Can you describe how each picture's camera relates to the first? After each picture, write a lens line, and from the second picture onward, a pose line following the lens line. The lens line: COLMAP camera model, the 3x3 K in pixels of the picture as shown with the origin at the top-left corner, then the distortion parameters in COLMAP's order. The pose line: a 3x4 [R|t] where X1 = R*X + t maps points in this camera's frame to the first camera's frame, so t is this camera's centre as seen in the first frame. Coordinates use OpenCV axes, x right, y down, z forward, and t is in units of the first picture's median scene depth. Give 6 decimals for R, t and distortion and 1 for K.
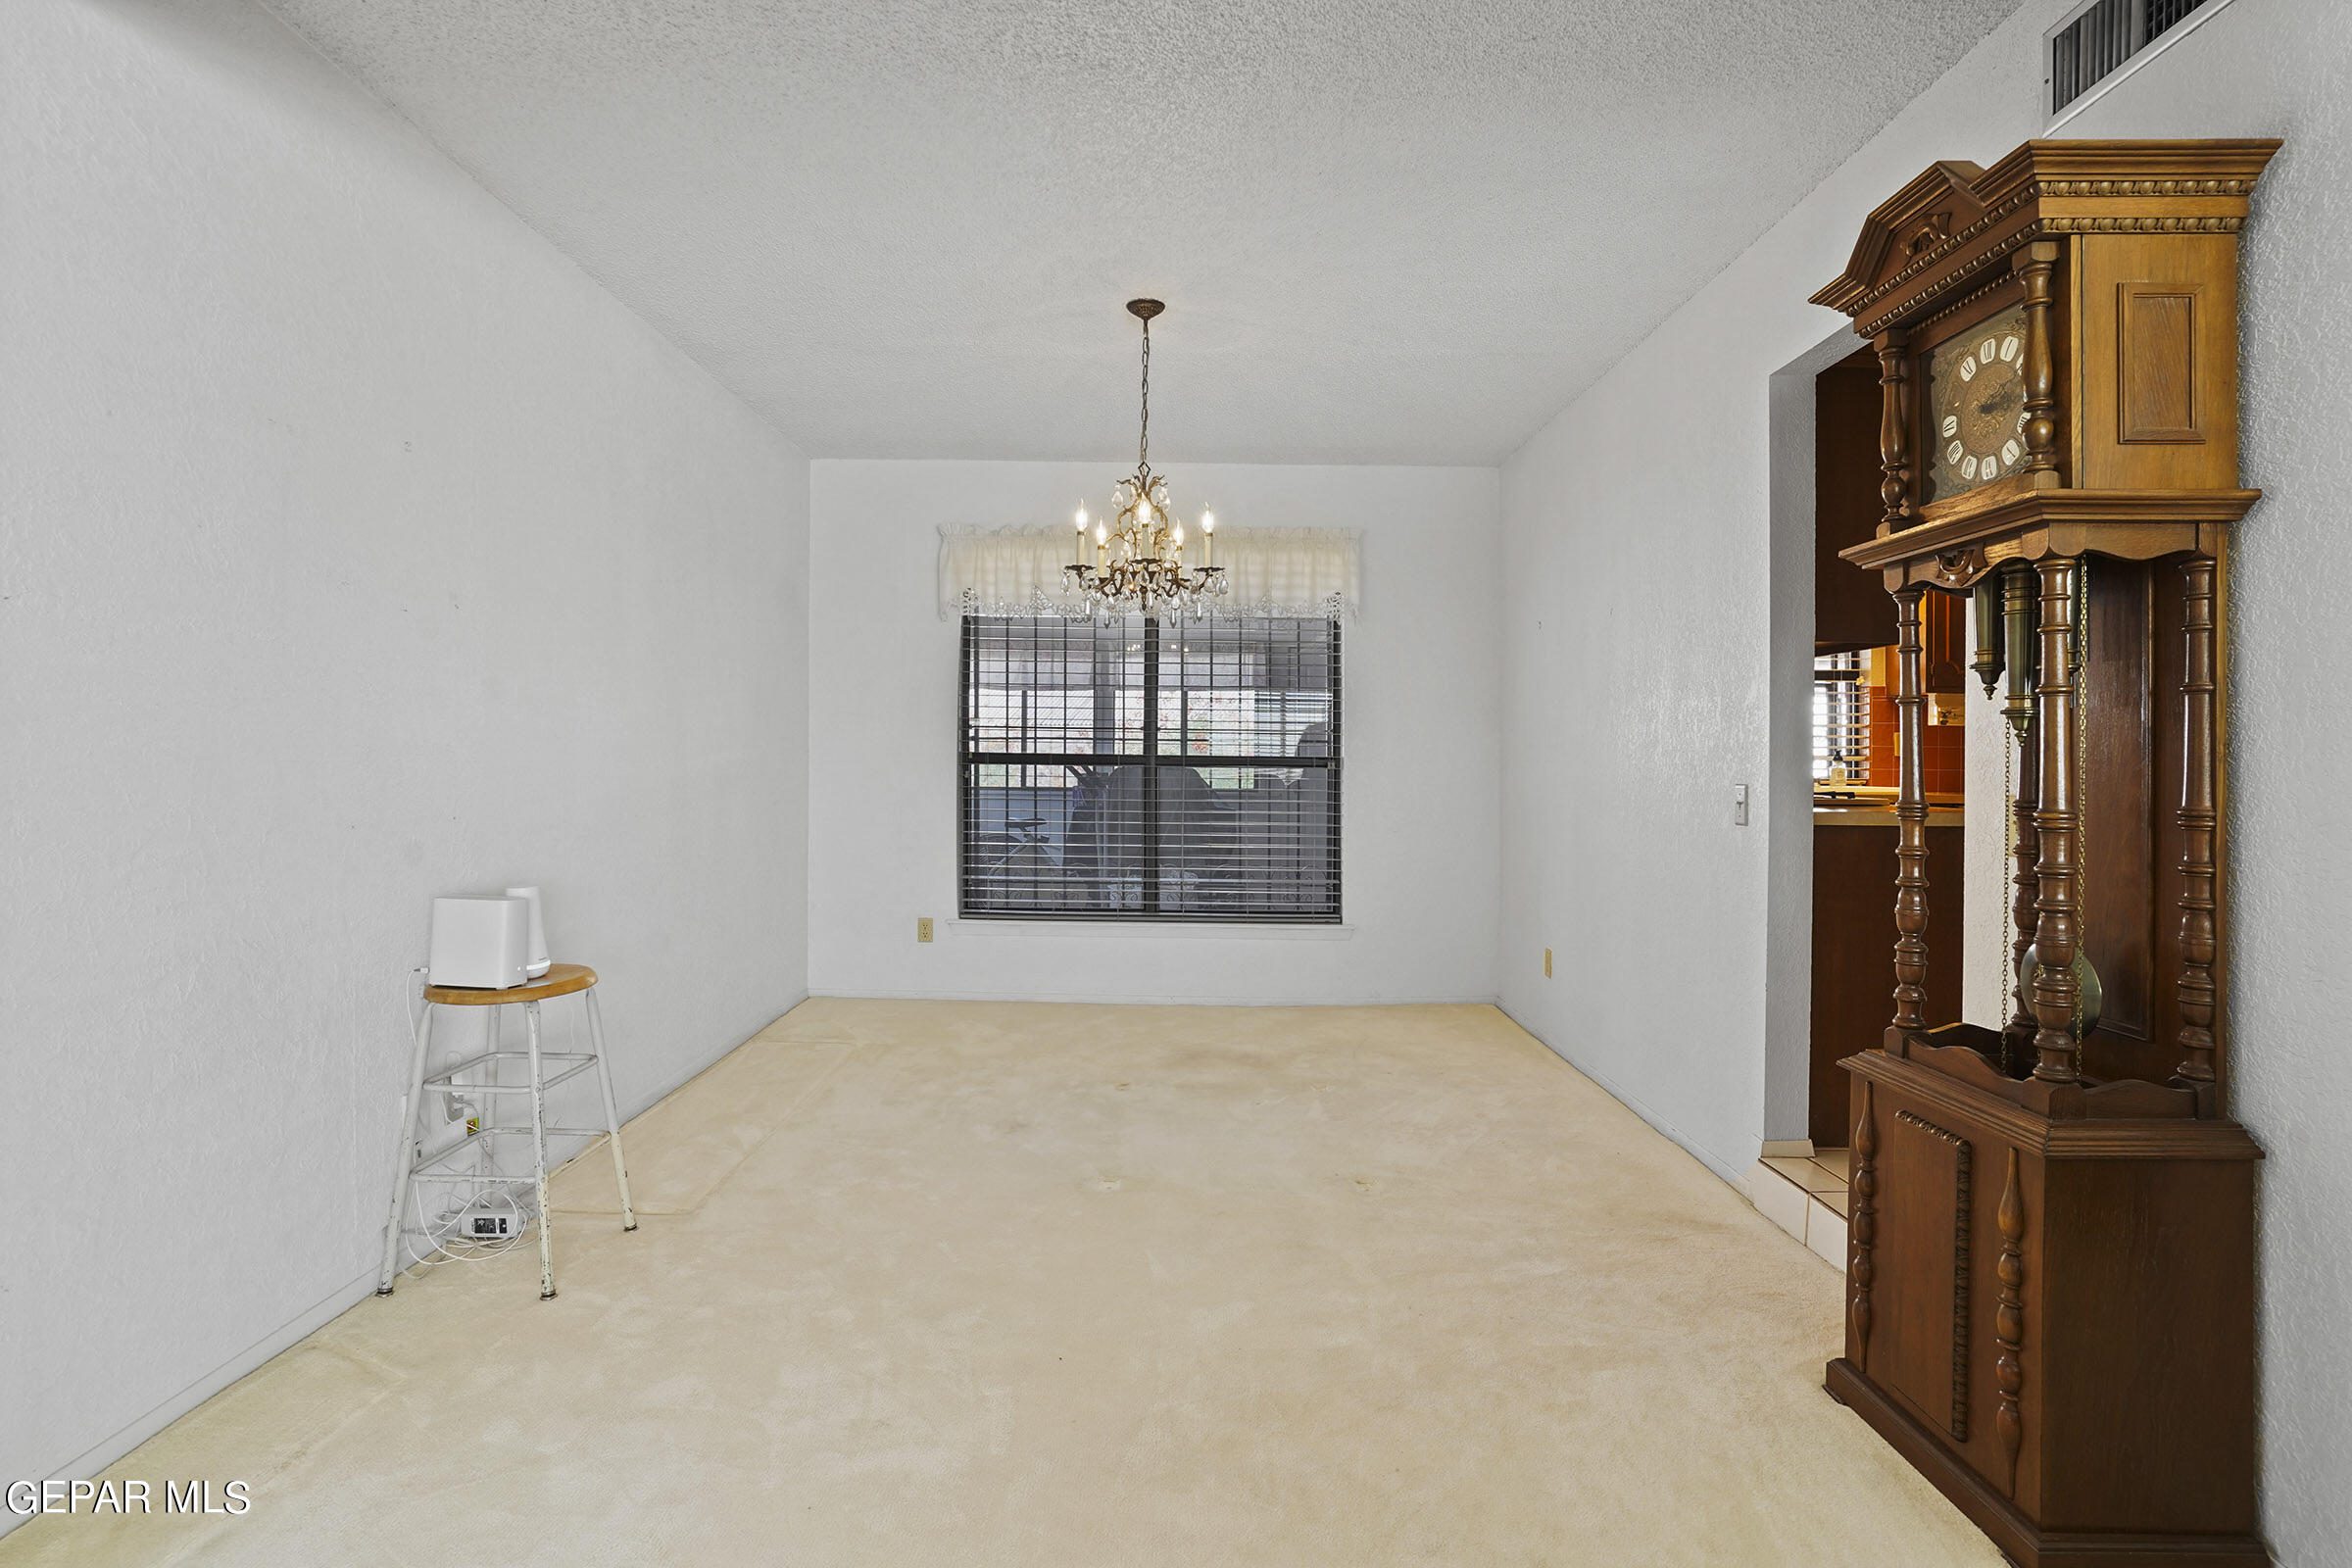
lens RADIAL K [[1156.9, 0, 1159.8], [0, 1156.9, 773.8], [0, 0, 1]] dist [-0.075487, 0.043718]
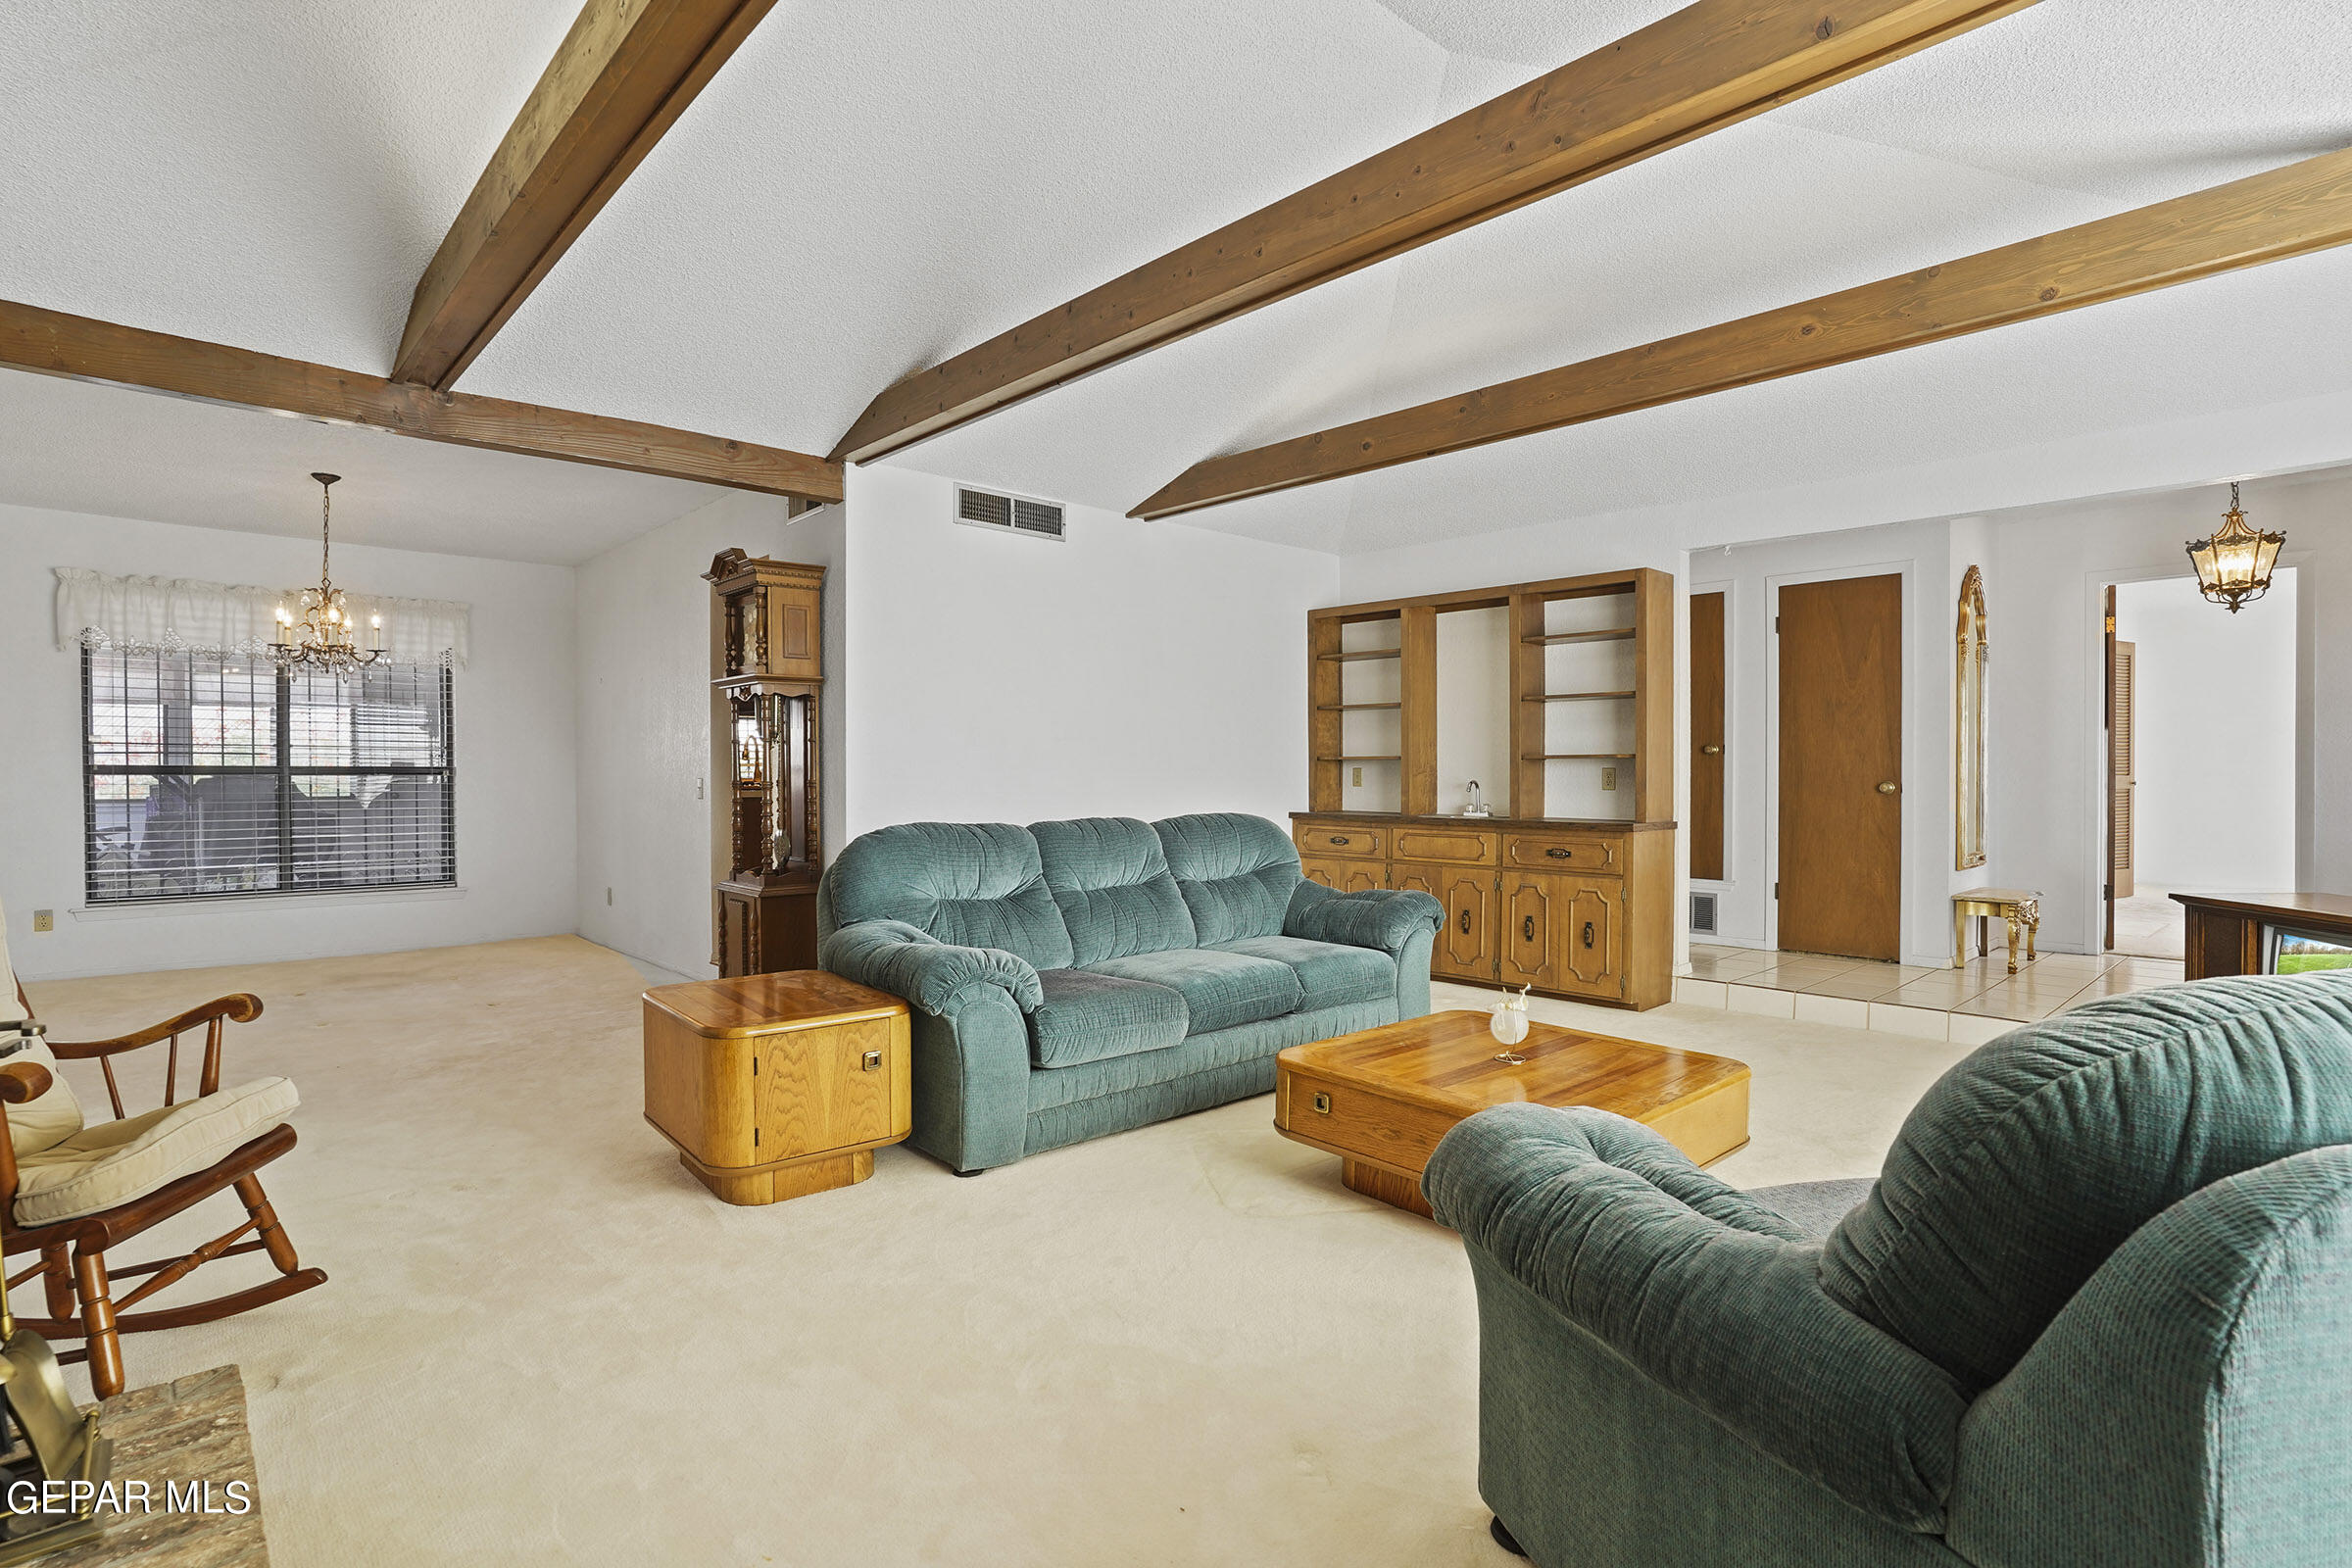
lens RADIAL K [[1156.9, 0, 1159.8], [0, 1156.9, 773.8], [0, 0, 1]] dist [-0.075487, 0.043718]
pose [[0.732241, -0.009708, 0.680976, -0.147725], [0.016062, 0.999866, -0.003017, 0.011442], [-0.680856, 0.013147, 0.732299, -0.575386]]
